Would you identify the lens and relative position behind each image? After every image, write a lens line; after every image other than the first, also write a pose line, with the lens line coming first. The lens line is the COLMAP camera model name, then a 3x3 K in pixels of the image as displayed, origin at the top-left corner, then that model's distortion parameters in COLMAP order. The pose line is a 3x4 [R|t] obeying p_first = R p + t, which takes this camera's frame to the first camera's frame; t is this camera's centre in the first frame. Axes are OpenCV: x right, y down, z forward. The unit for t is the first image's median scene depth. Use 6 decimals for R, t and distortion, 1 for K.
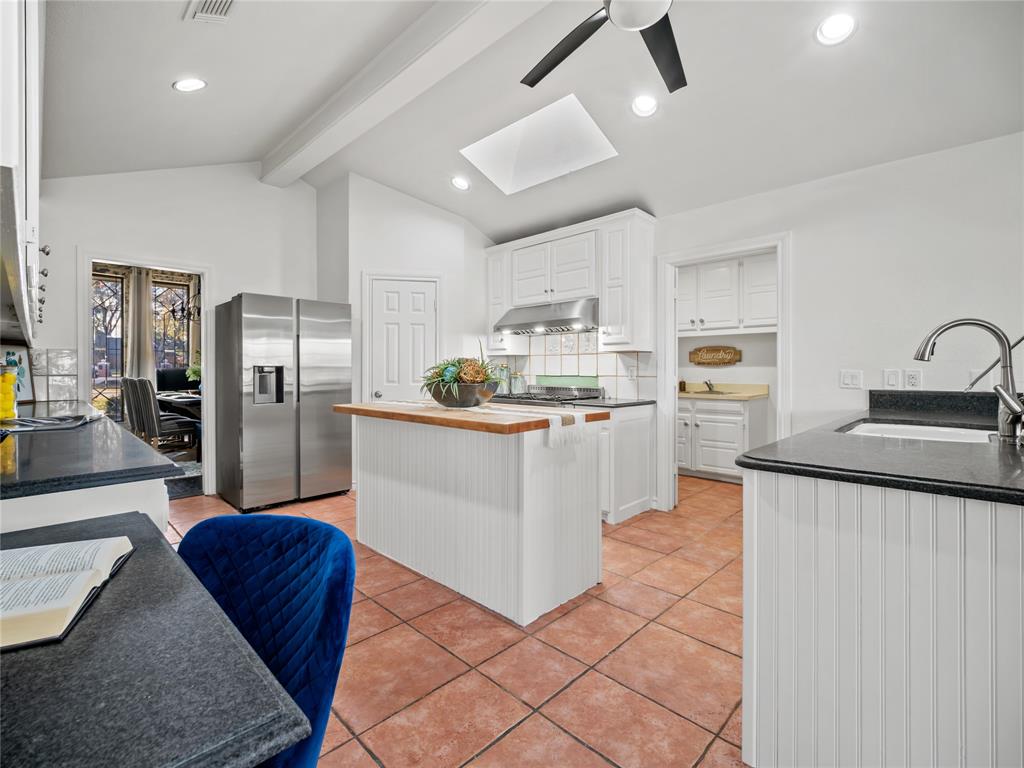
lens RADIAL K [[463.9, 0, 511.5], [0, 463.9, 376.7], [0, 0, 1]] dist [-0.002395, 0.000046]
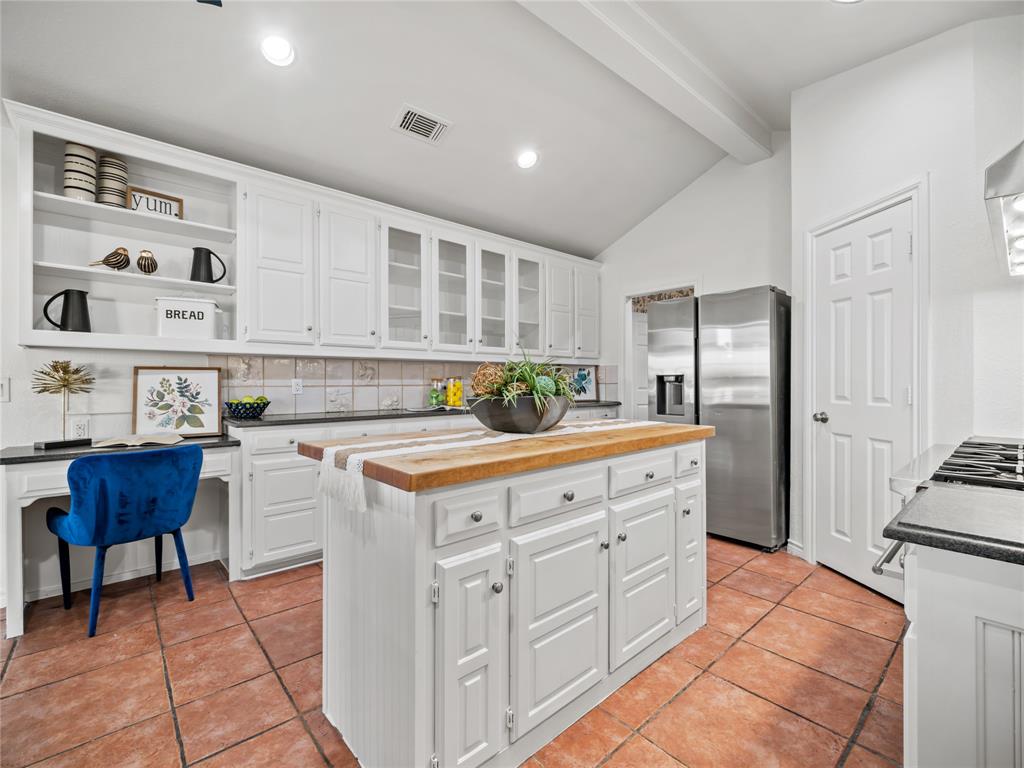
lens RADIAL K [[457.4, 0, 526.0], [0, 457.4, 370.3], [0, 0, 1]] dist [-0.001821, -0.000508]
pose [[-0.054773, -0.022088, -0.998254, 0.415940], [-0.008039, 0.999733, -0.021679, -0.010070], [0.998466, 0.006838, -0.054936, 0.729659]]
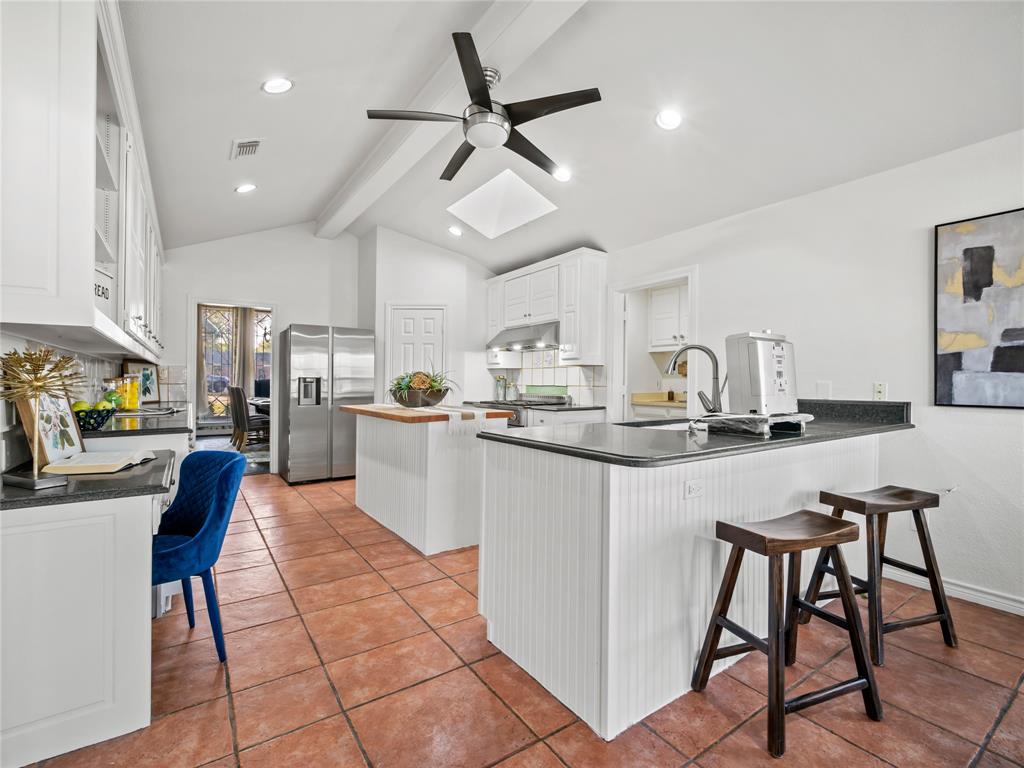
lens RADIAL K [[464.8, 0, 518.1], [0, 464.8, 381.9], [0, 0, 1]] dist [-0.001468, -0.000406]
pose [[0.983527, 0.001655, -0.180753, 0.302482], [-0.003983, 0.999914, -0.012514, 0.003999], [0.180717, 0.013027, 0.983449, -0.208493]]
